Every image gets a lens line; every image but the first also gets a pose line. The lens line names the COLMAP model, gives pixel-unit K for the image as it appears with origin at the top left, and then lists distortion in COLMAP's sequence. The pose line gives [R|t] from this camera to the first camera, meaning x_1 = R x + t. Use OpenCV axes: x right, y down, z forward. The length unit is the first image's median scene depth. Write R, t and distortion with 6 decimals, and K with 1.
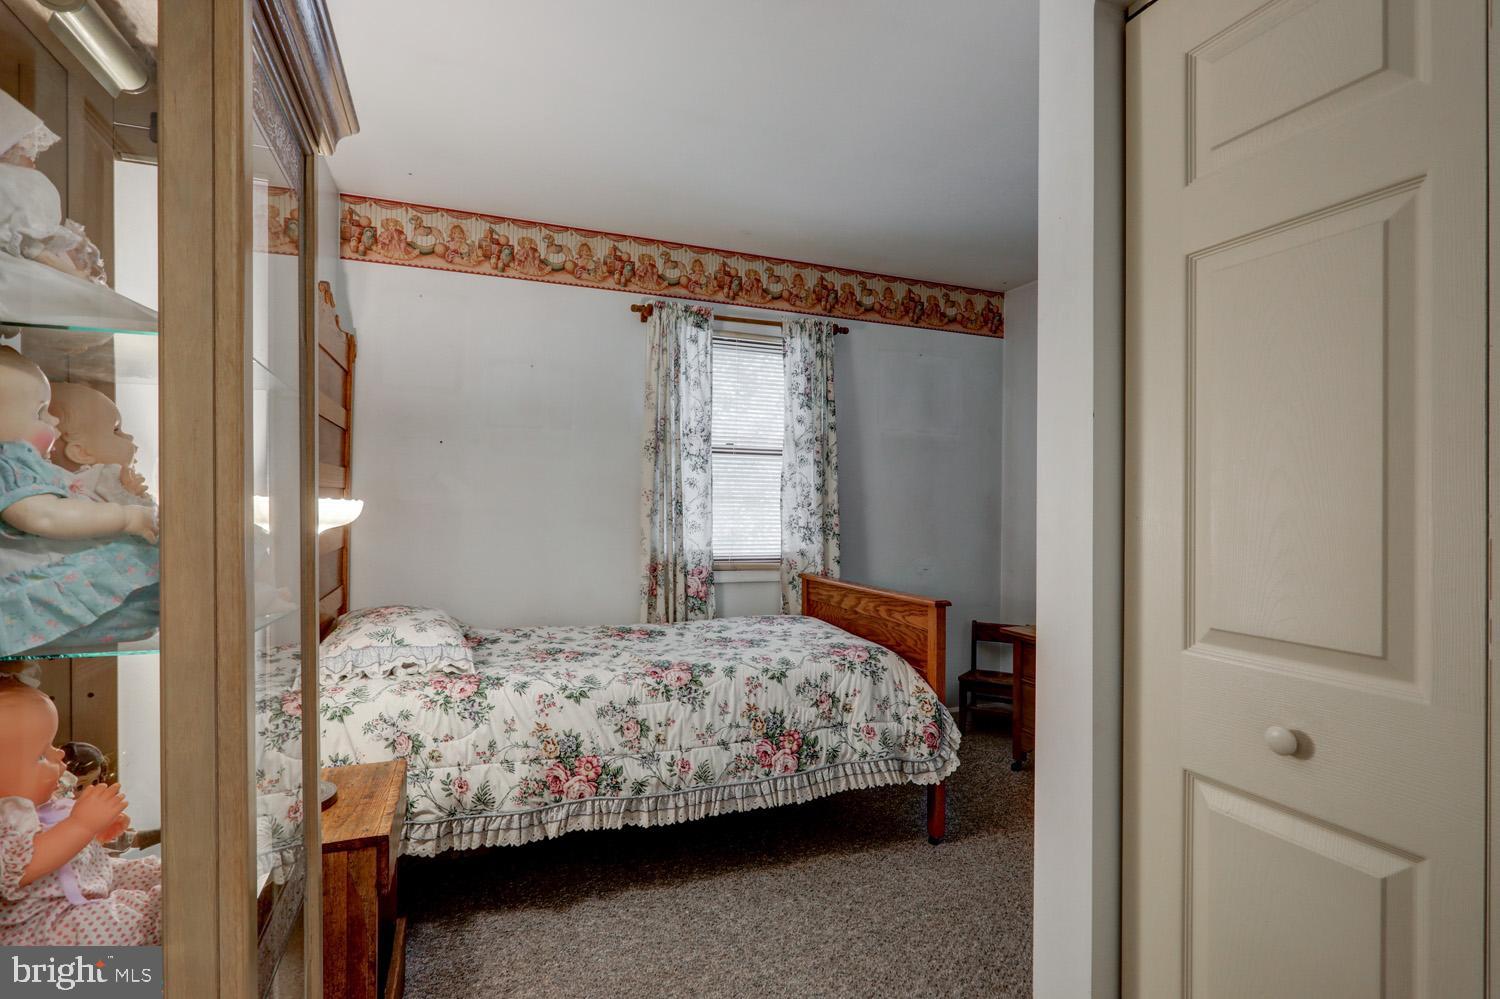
lens RADIAL K [[713.0, 0, 752.2], [0, 713.0, 499.6], [0, 0, 1]] dist [-0.004059, 0.001977]
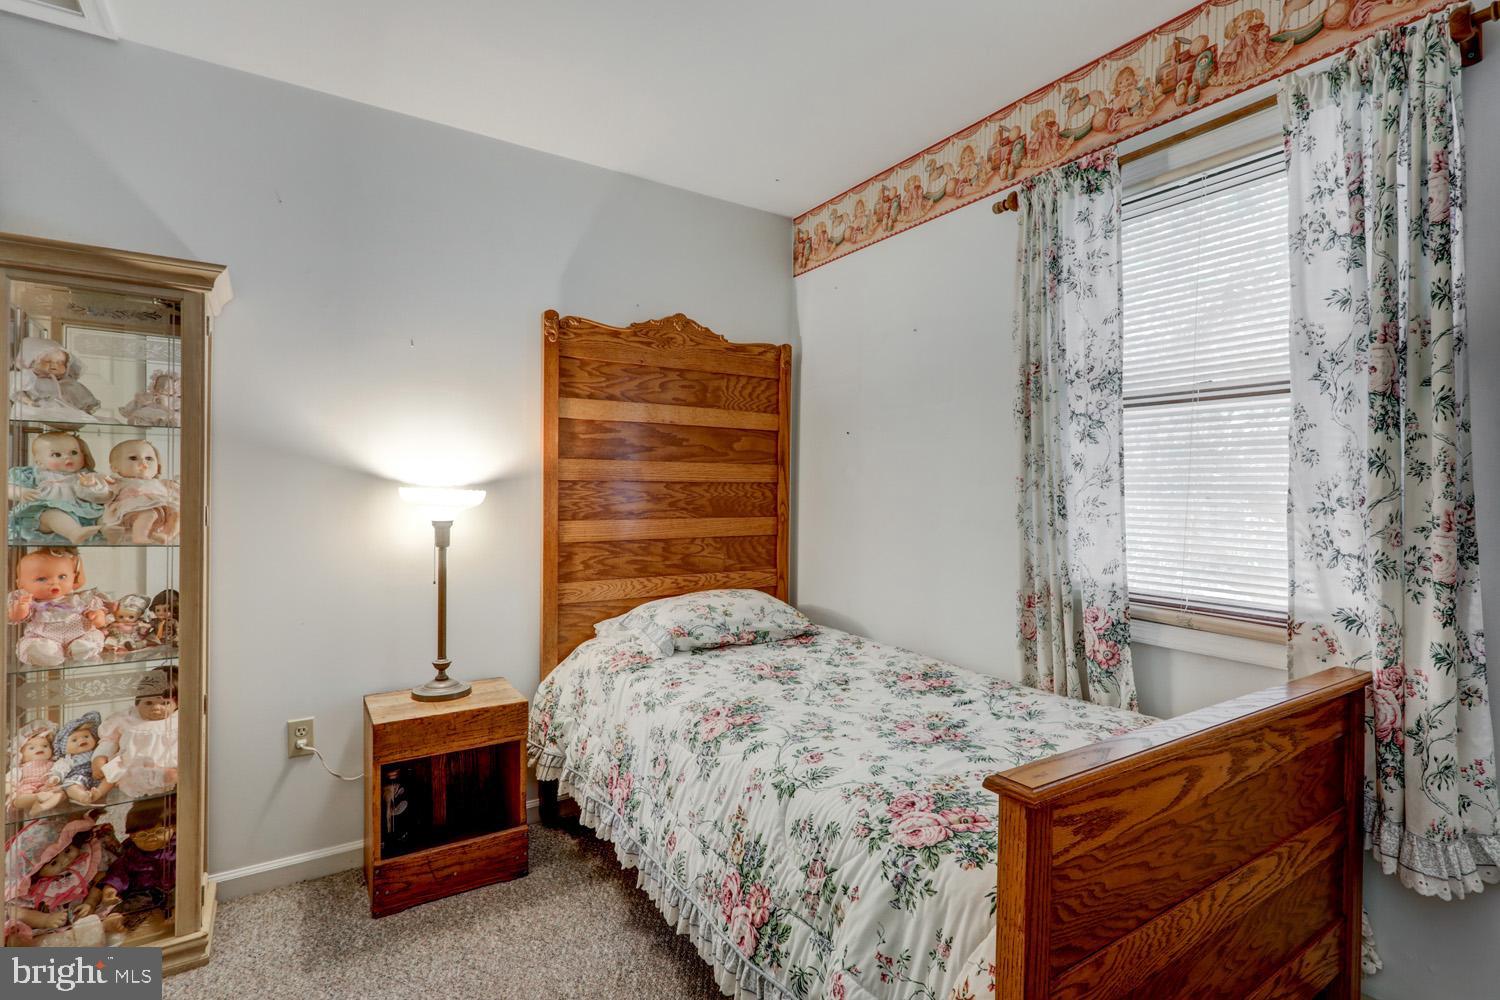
lens RADIAL K [[713.0, 0, 752.2], [0, 713.0, 500.1], [0, 0, 1]] dist [-0.004059, 0.001977]
pose [[0.195777, 0.003288, -0.980643, 0.437031], [-0.003422, 0.999991, 0.002670, 0.006744], [0.980643, 0.002833, 0.195786, 0.620861]]
